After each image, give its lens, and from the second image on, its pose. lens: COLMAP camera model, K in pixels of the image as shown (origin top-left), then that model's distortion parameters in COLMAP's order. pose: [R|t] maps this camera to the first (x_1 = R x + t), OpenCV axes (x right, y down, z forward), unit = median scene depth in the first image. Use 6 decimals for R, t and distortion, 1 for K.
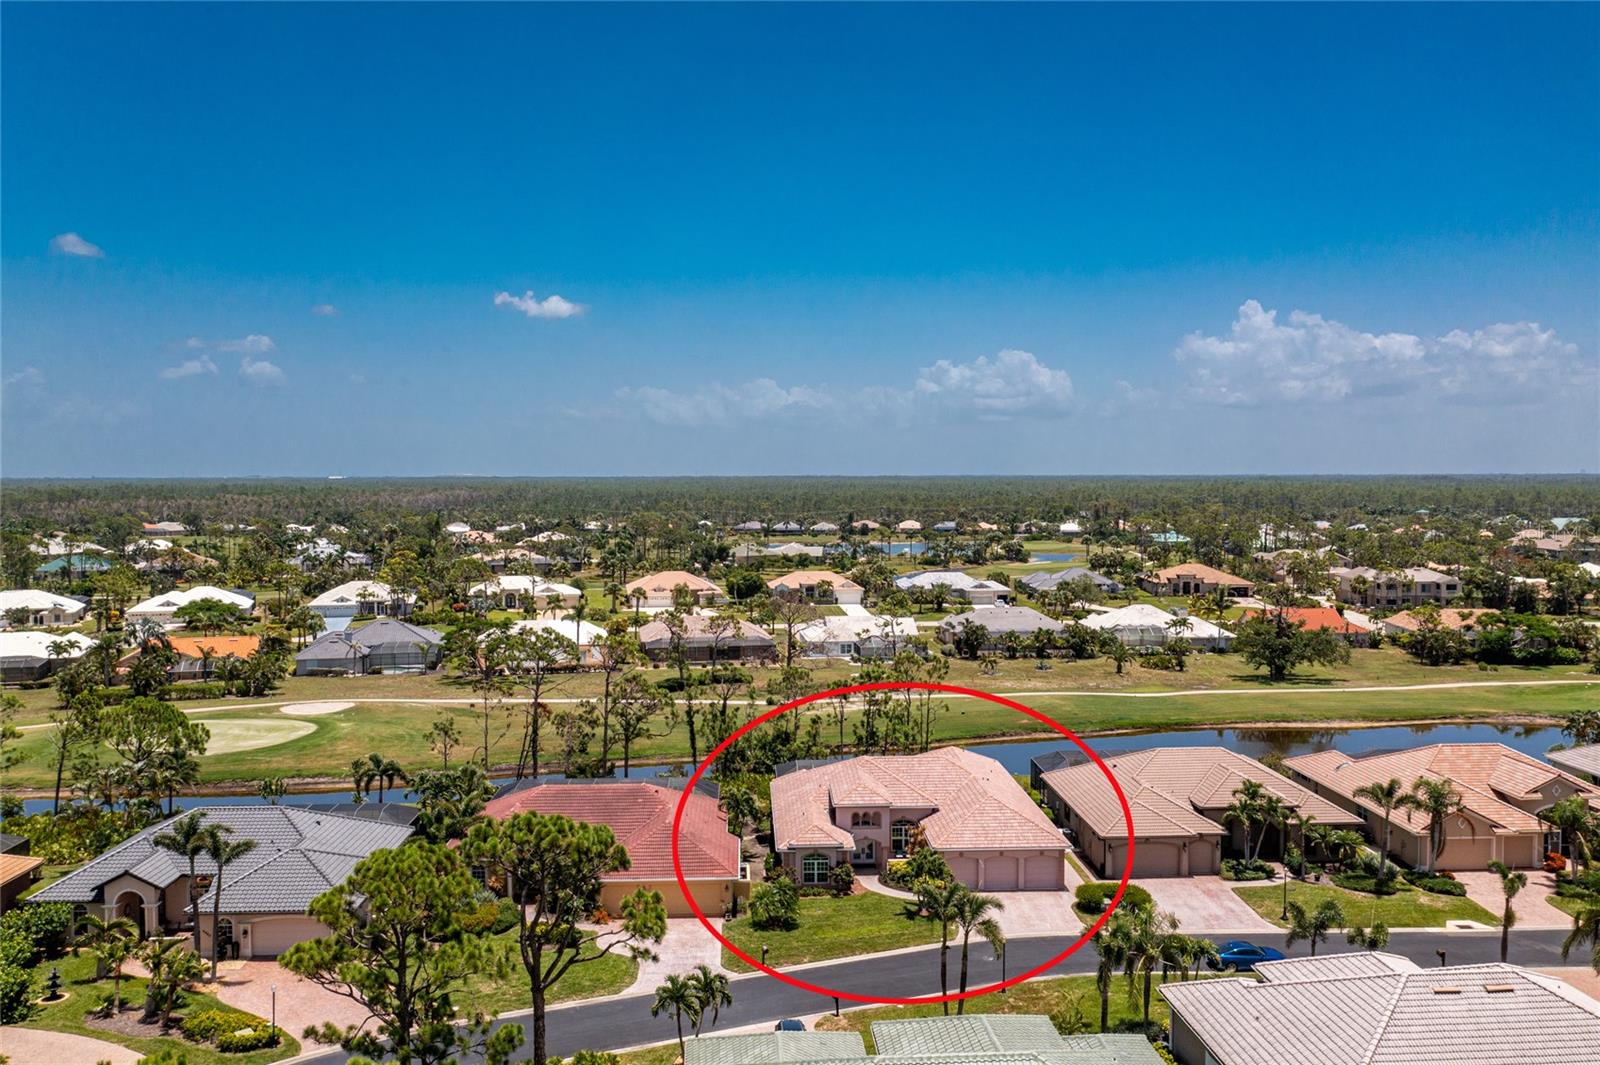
lens RADIAL K [[1269.1, 0, 800.8], [0, 1269.1, 486.2], [0, 0, 1]] dist [-0.003938, -0.002197]
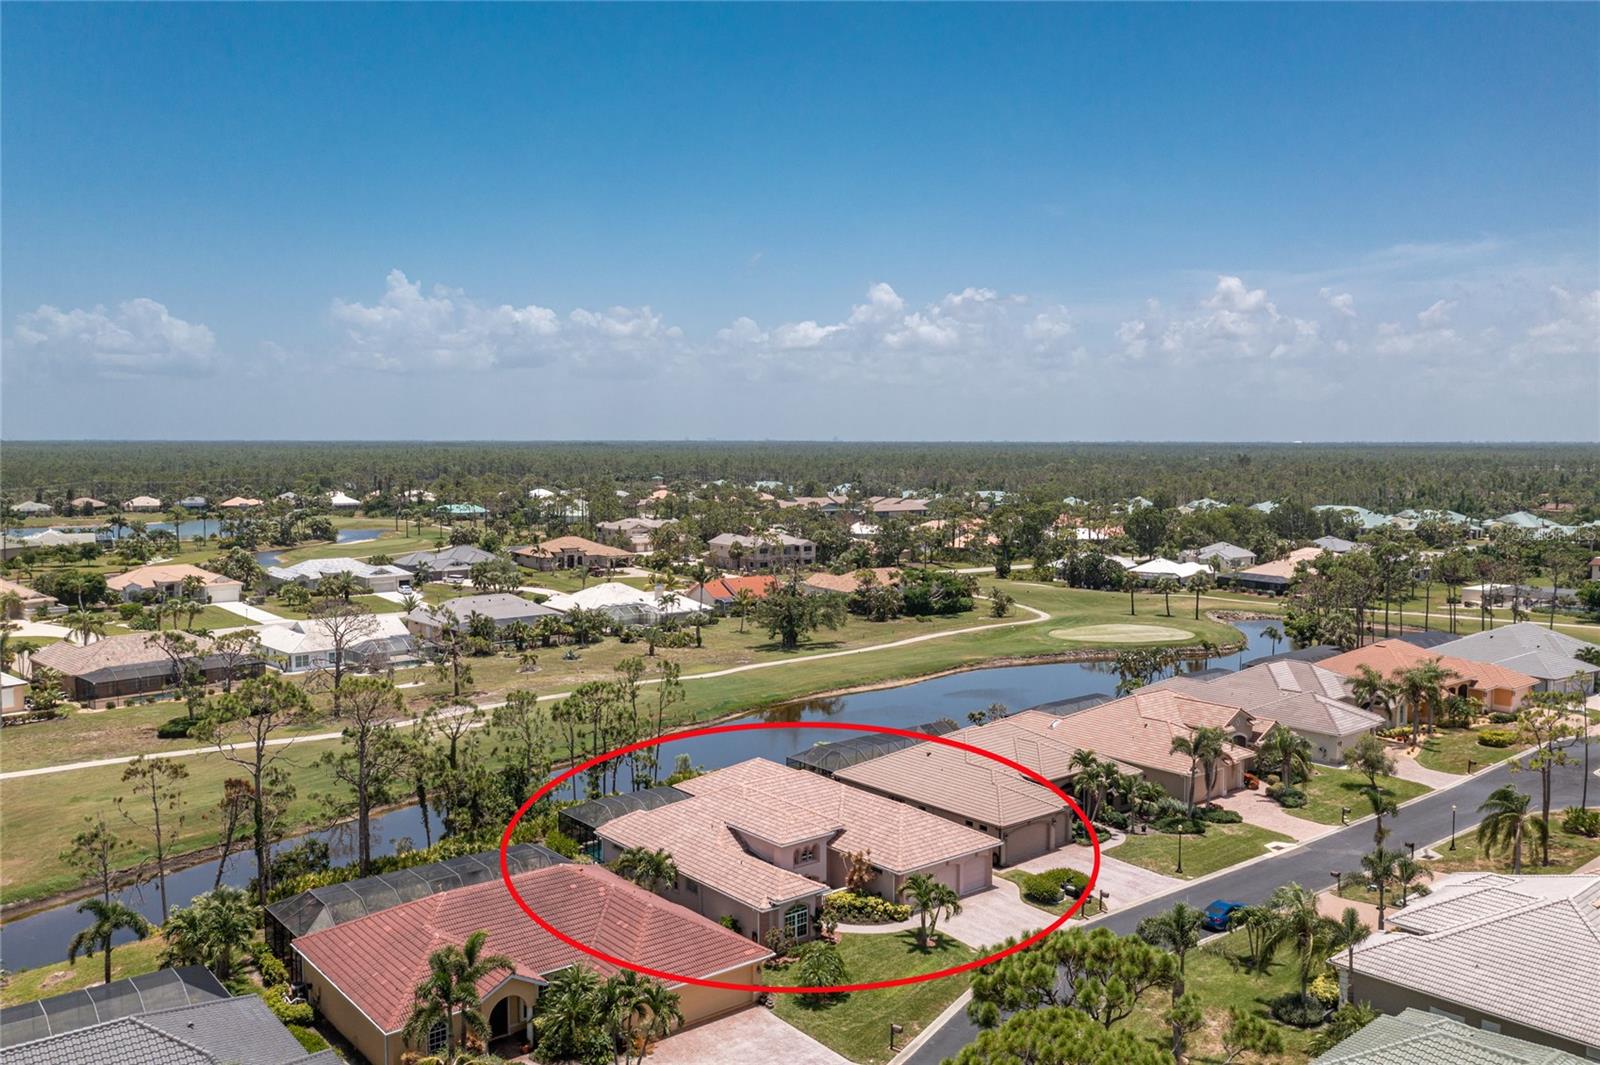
lens RADIAL K [[1266.7, 0, 800.5], [0, 1266.7, 570.2], [0, 0, 1]] dist [0.001743, 0.002804]
pose [[0.800546, -0.057115, 0.596544, -0.217456], [0.001718, 0.995663, 0.093022, -0.007667], [-0.599269, -0.073443, 0.797172, 0.147015]]
